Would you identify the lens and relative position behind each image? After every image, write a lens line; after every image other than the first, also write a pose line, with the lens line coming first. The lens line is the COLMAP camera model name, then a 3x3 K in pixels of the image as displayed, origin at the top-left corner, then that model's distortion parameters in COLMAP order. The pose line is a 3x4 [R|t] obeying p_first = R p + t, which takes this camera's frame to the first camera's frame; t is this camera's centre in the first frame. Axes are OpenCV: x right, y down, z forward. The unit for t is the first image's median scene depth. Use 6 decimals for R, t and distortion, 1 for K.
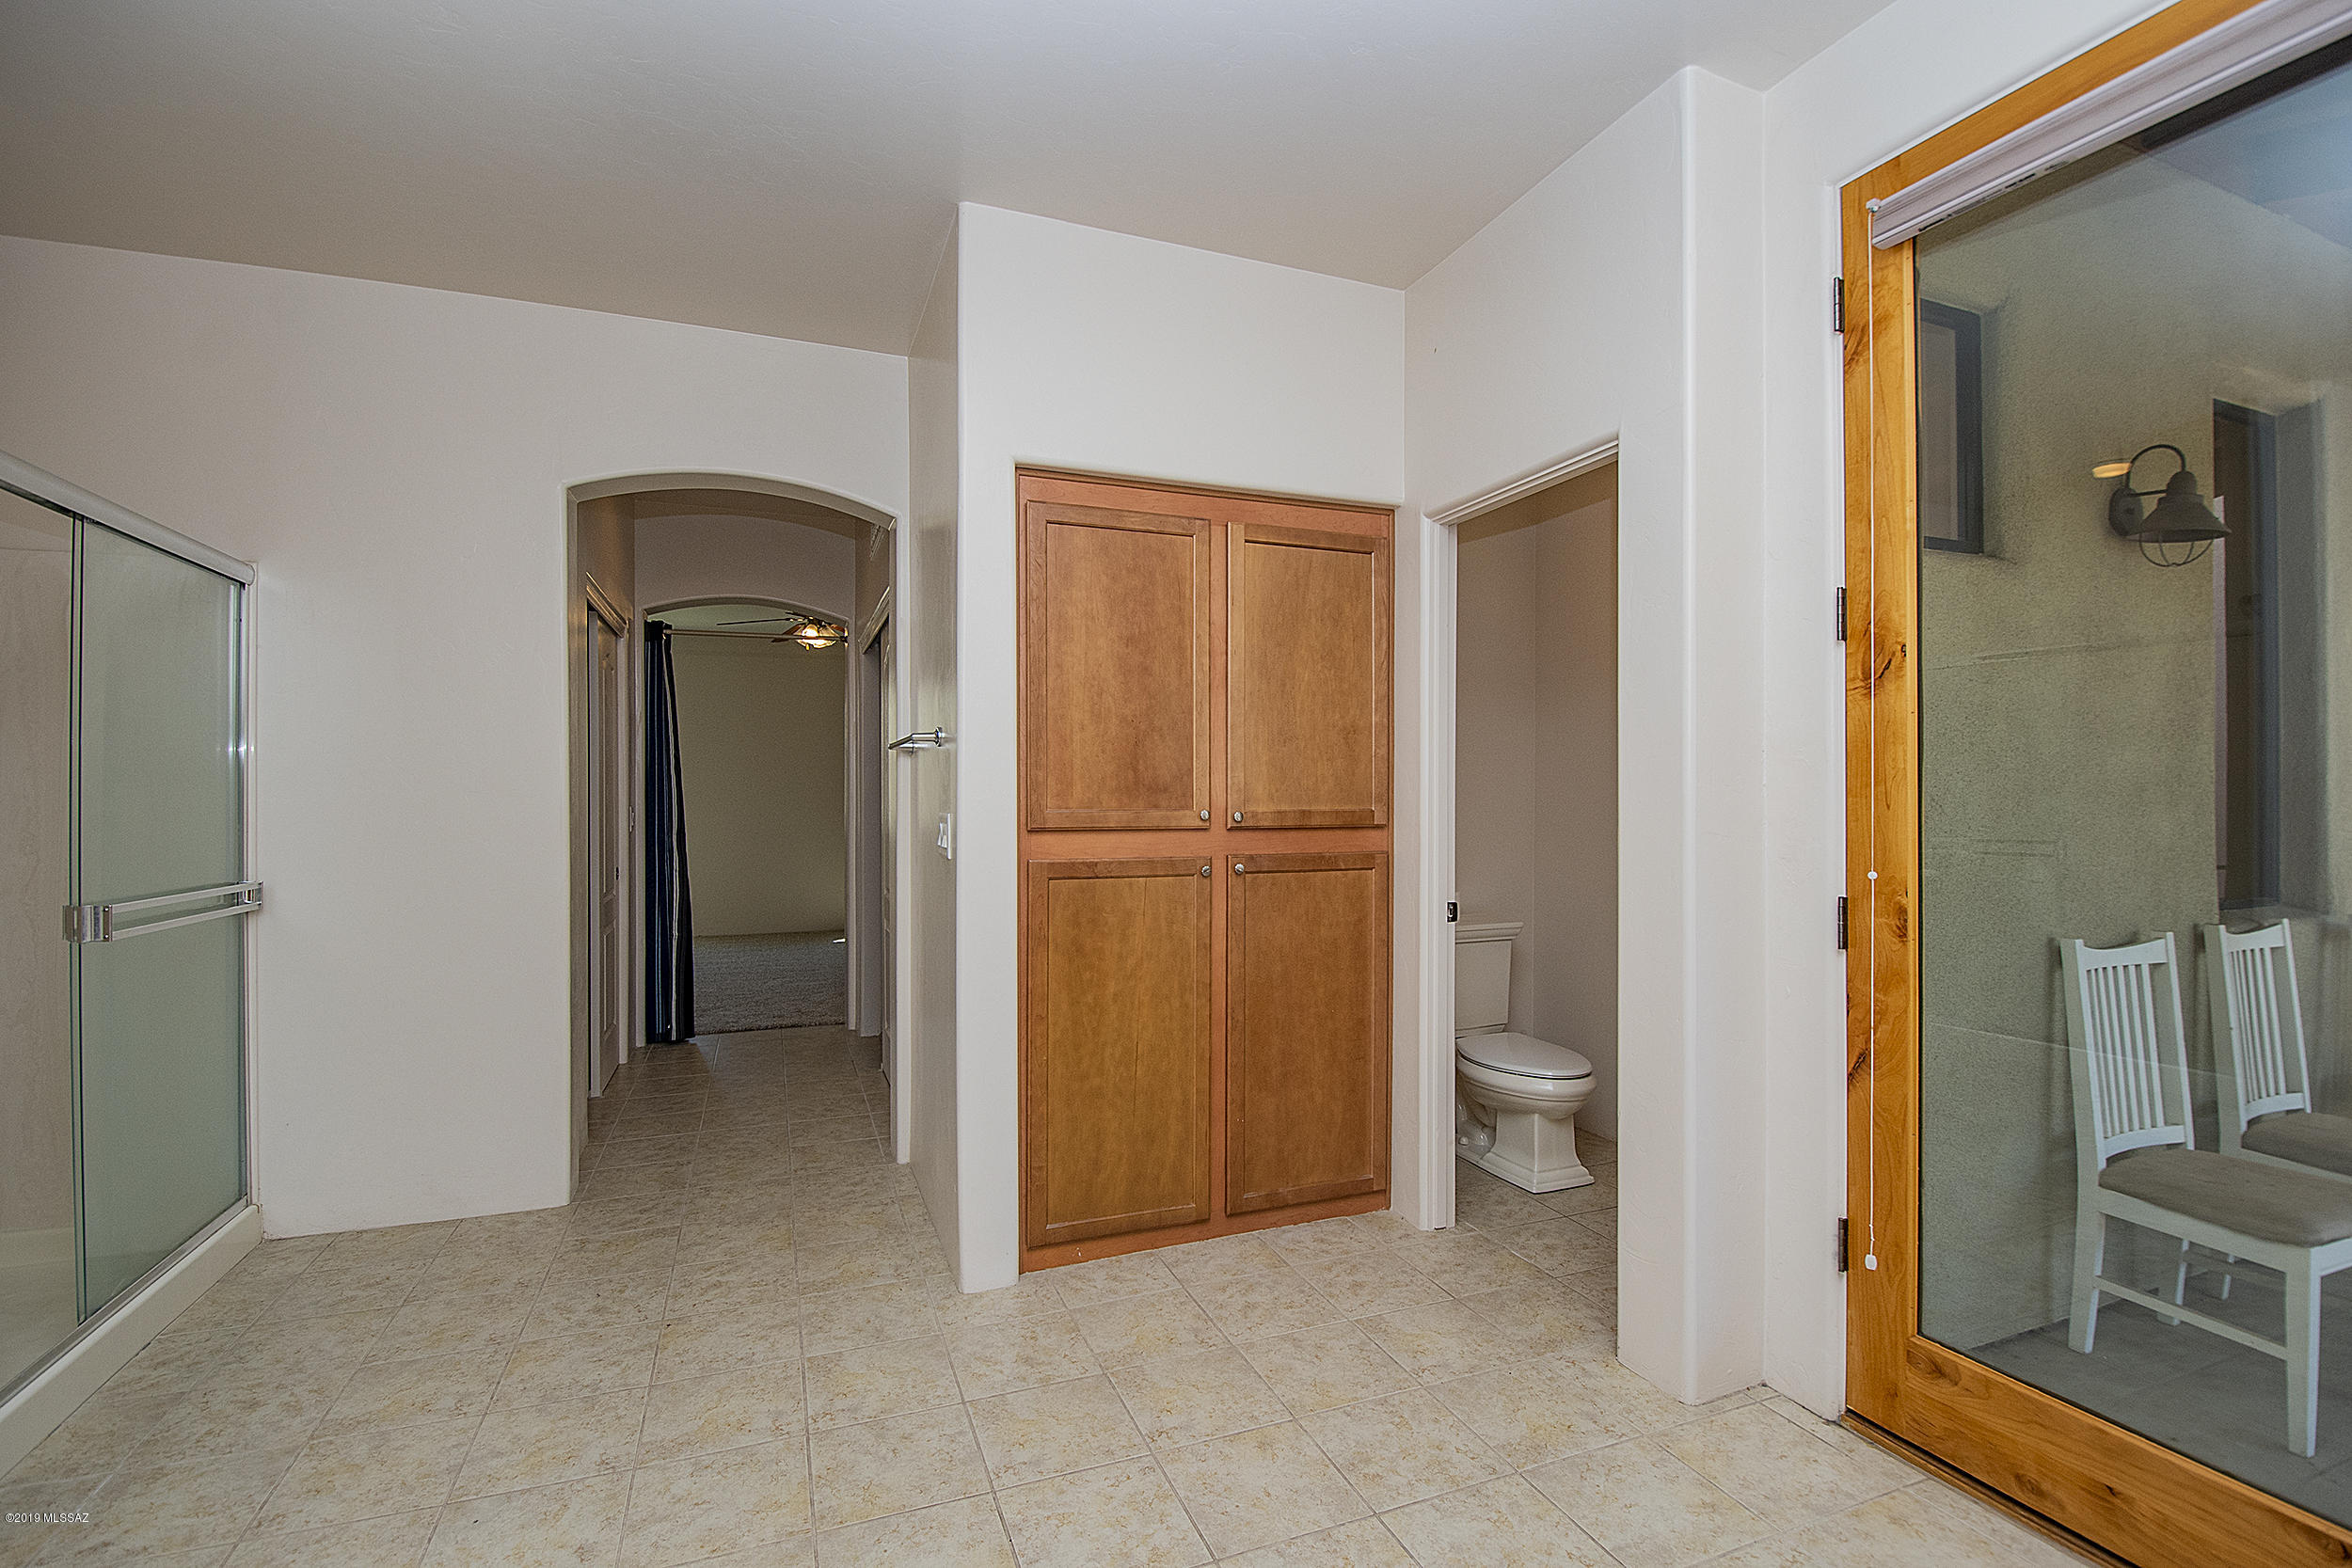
lens RADIAL K [[1058.1, 0, 1183.8], [0, 1058.1, 793.1], [0, 0, 1]] dist [-0.029743, -0.000334]
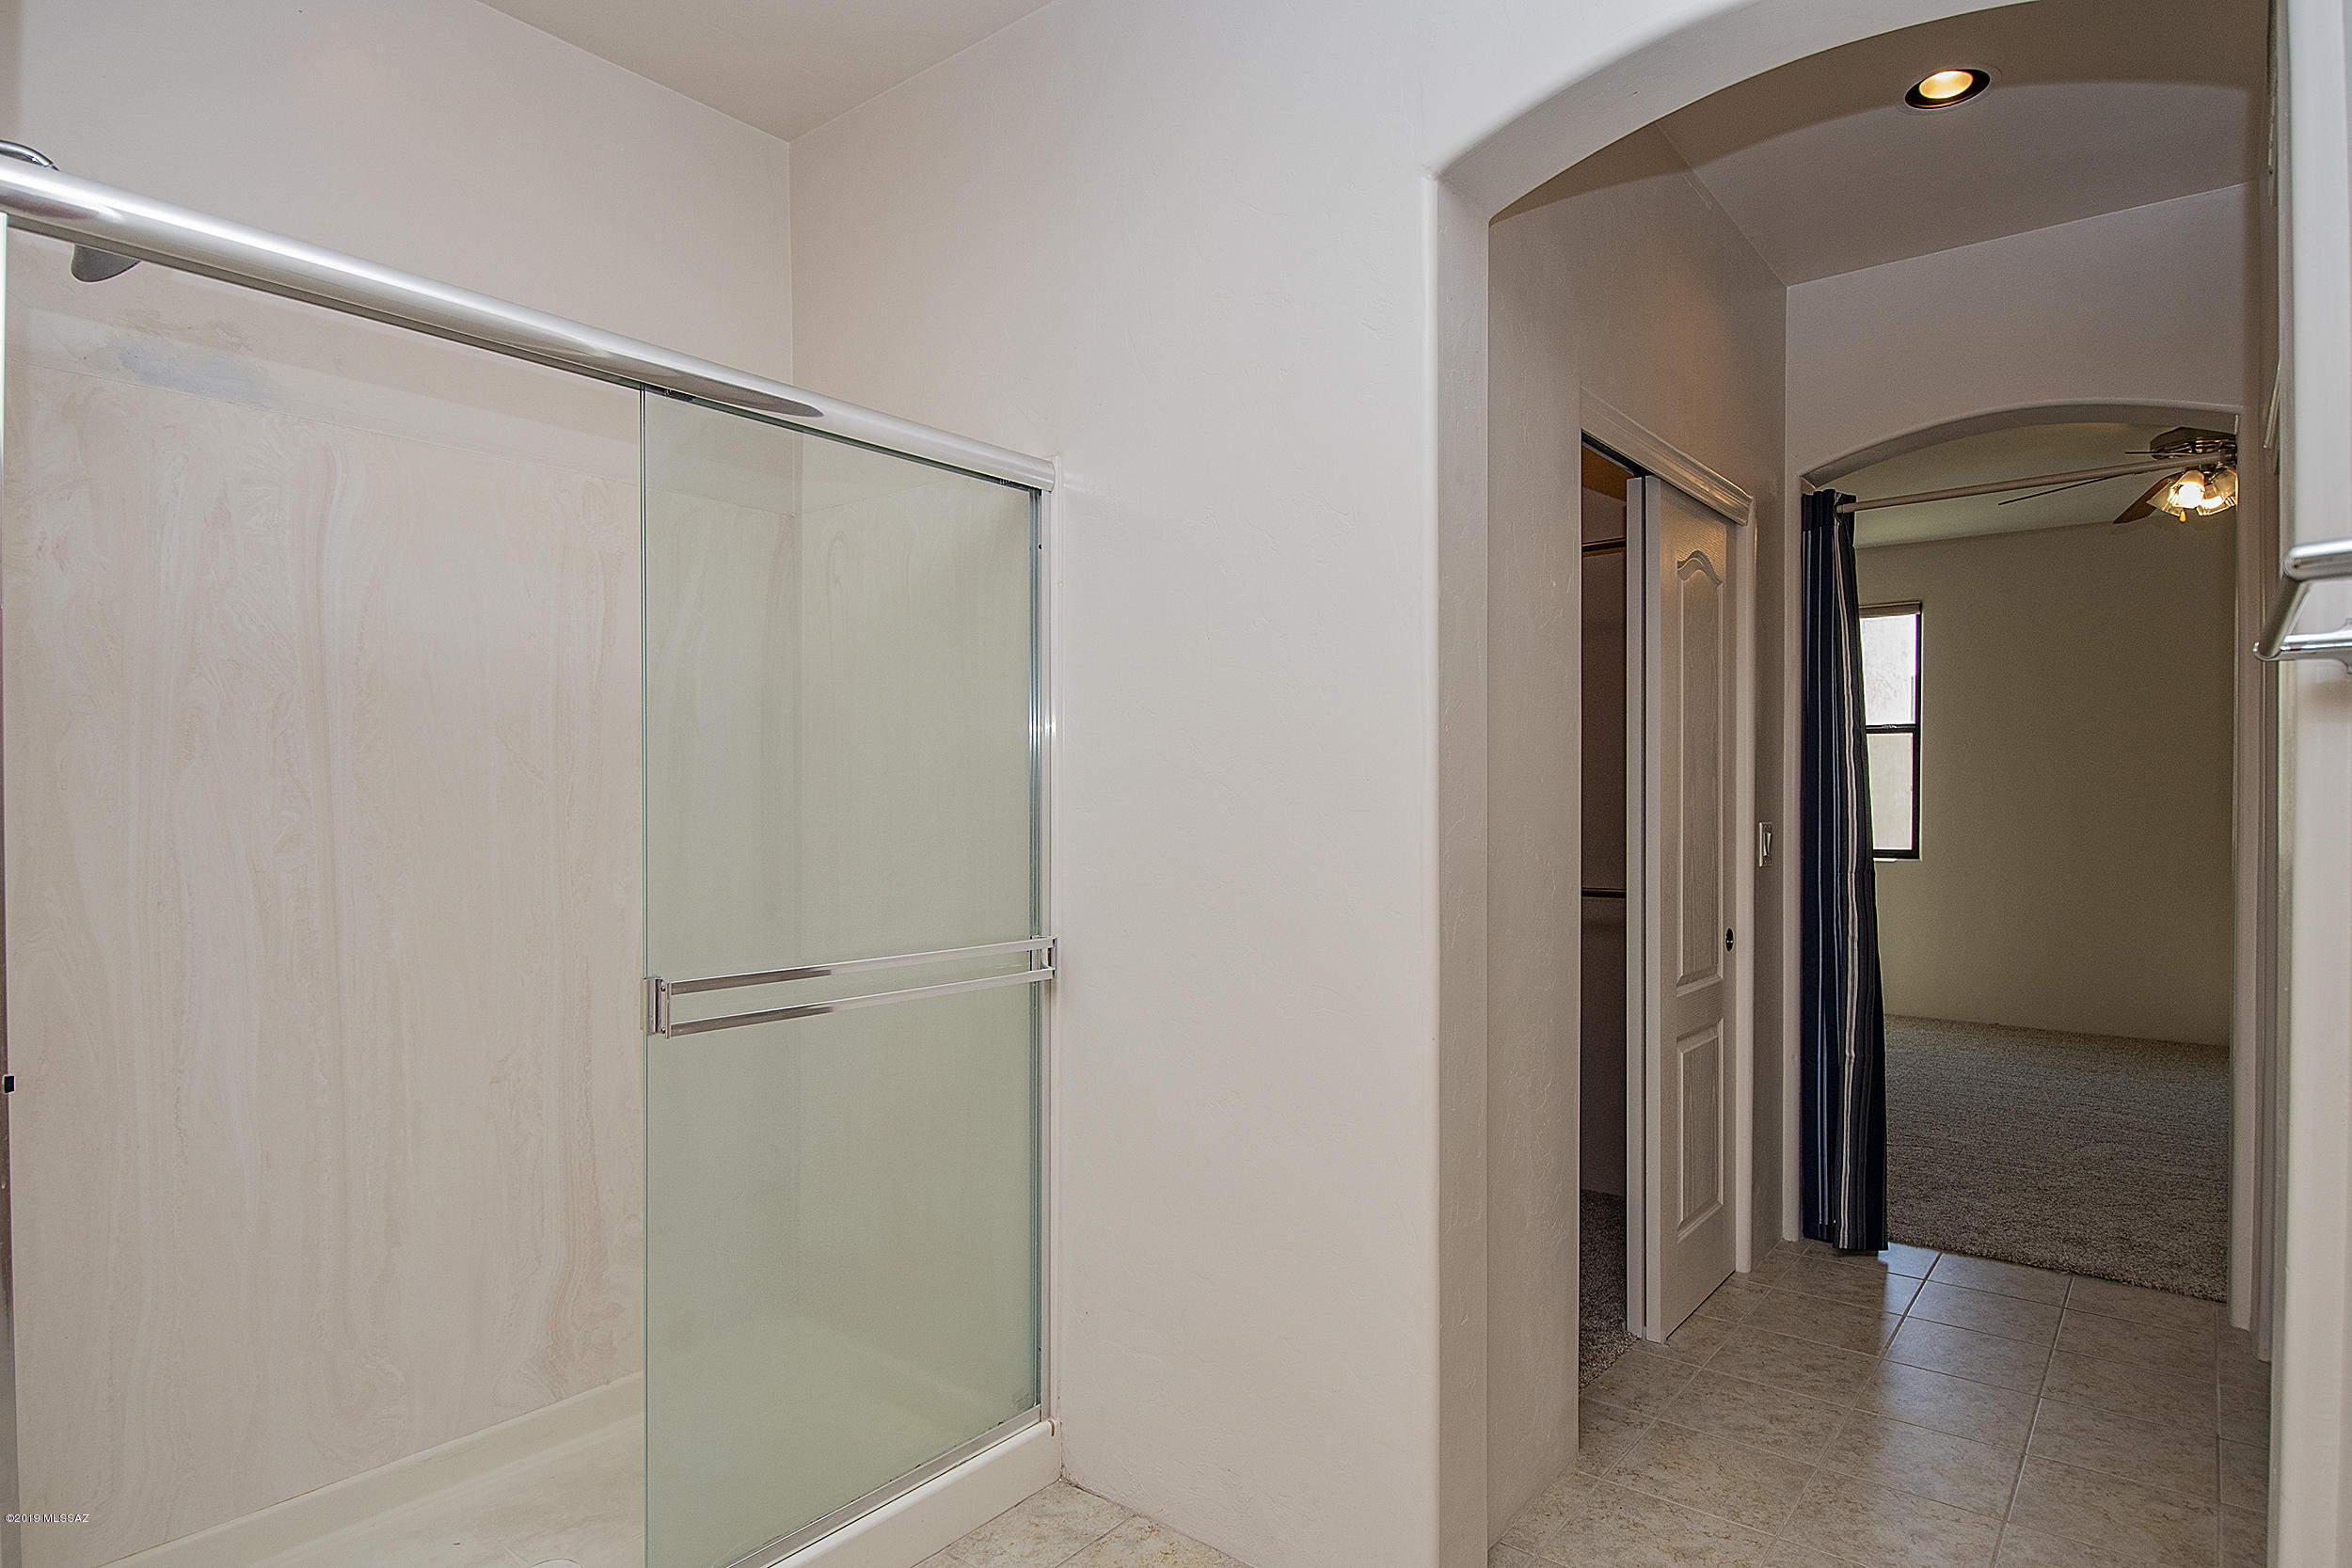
lens RADIAL K [[1290.0, 0, 1176.0], [0, 1290.0, 784.0], [0, 0, 1]] dist [-0.025784, -0.000712]
pose [[0.492997, -0.001484, -0.870030, -0.138853], [0.000670, 0.999999, -0.001326, -0.011109], [0.870031, 0.000071, 0.492998, 0.657936]]
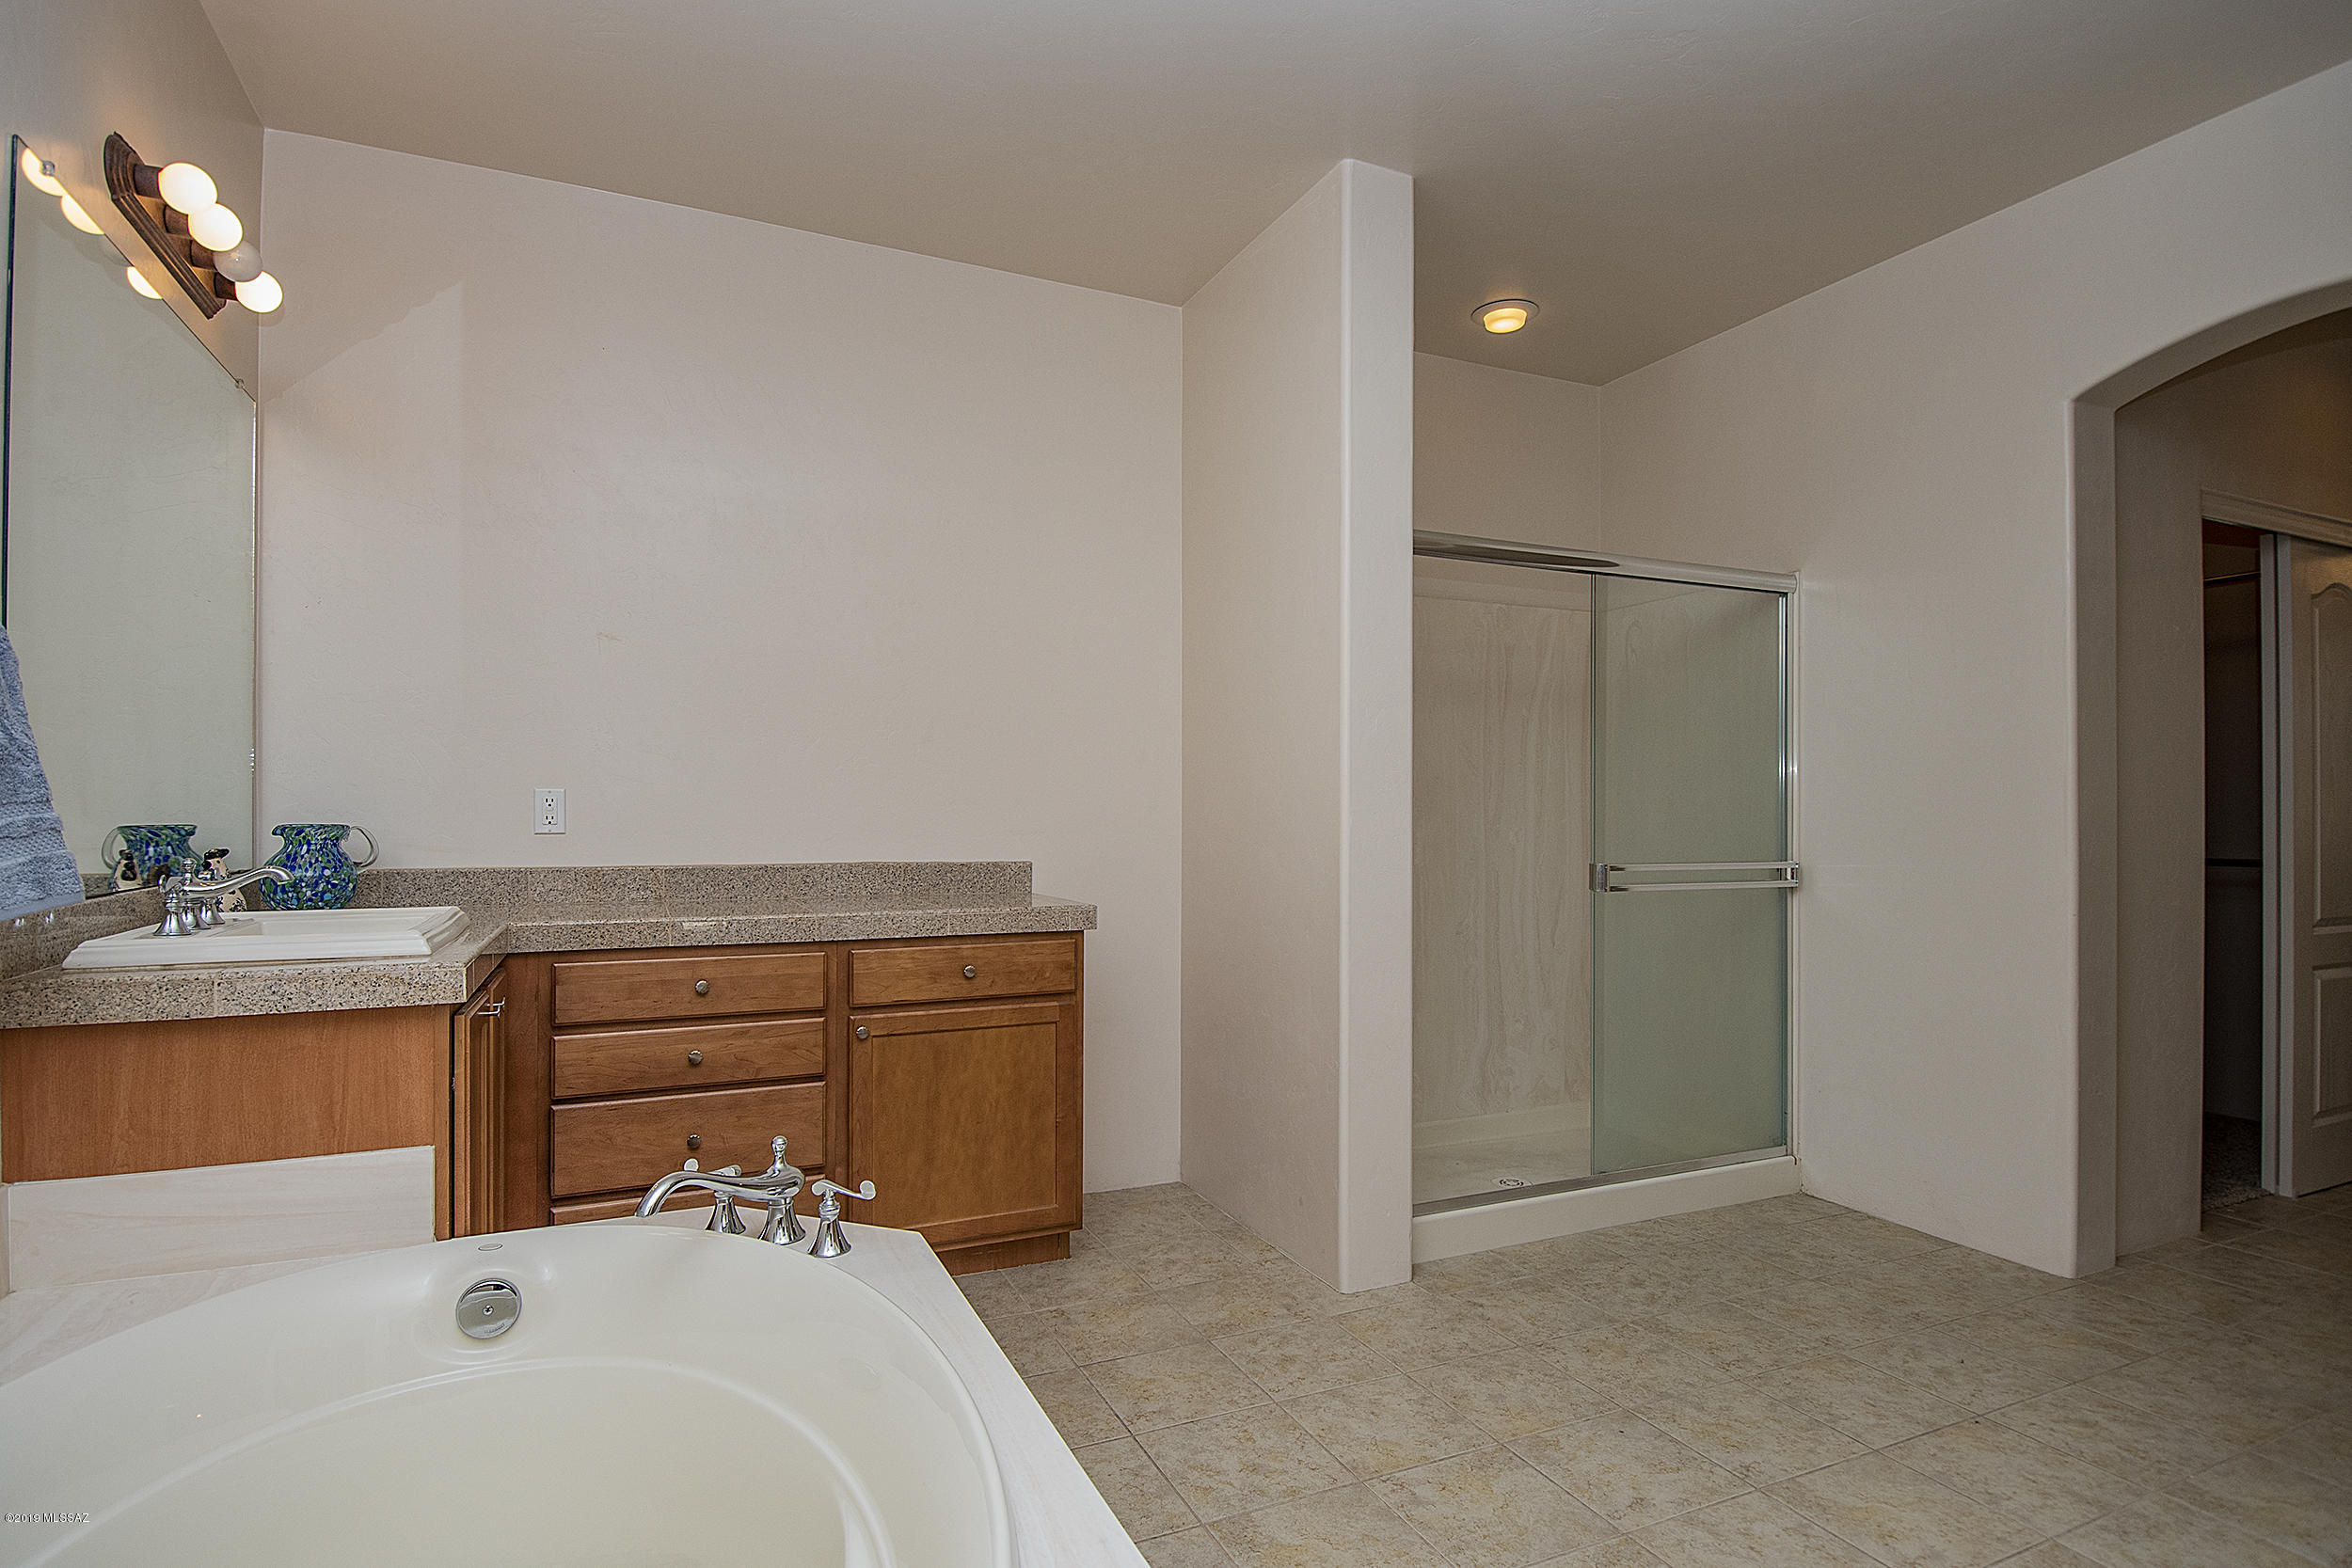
lens RADIAL K [[1180.8, 0, 1177.6], [0, 1180.8, 799.3], [0, 0, 1]] dist [-0.003252, -0.001075]
pose [[0.057495, -0.005628, -0.998330, 0.319369], [0.001913, 0.999983, -0.005528, 0.024755], [0.998344, -0.001592, 0.057505, 0.269977]]
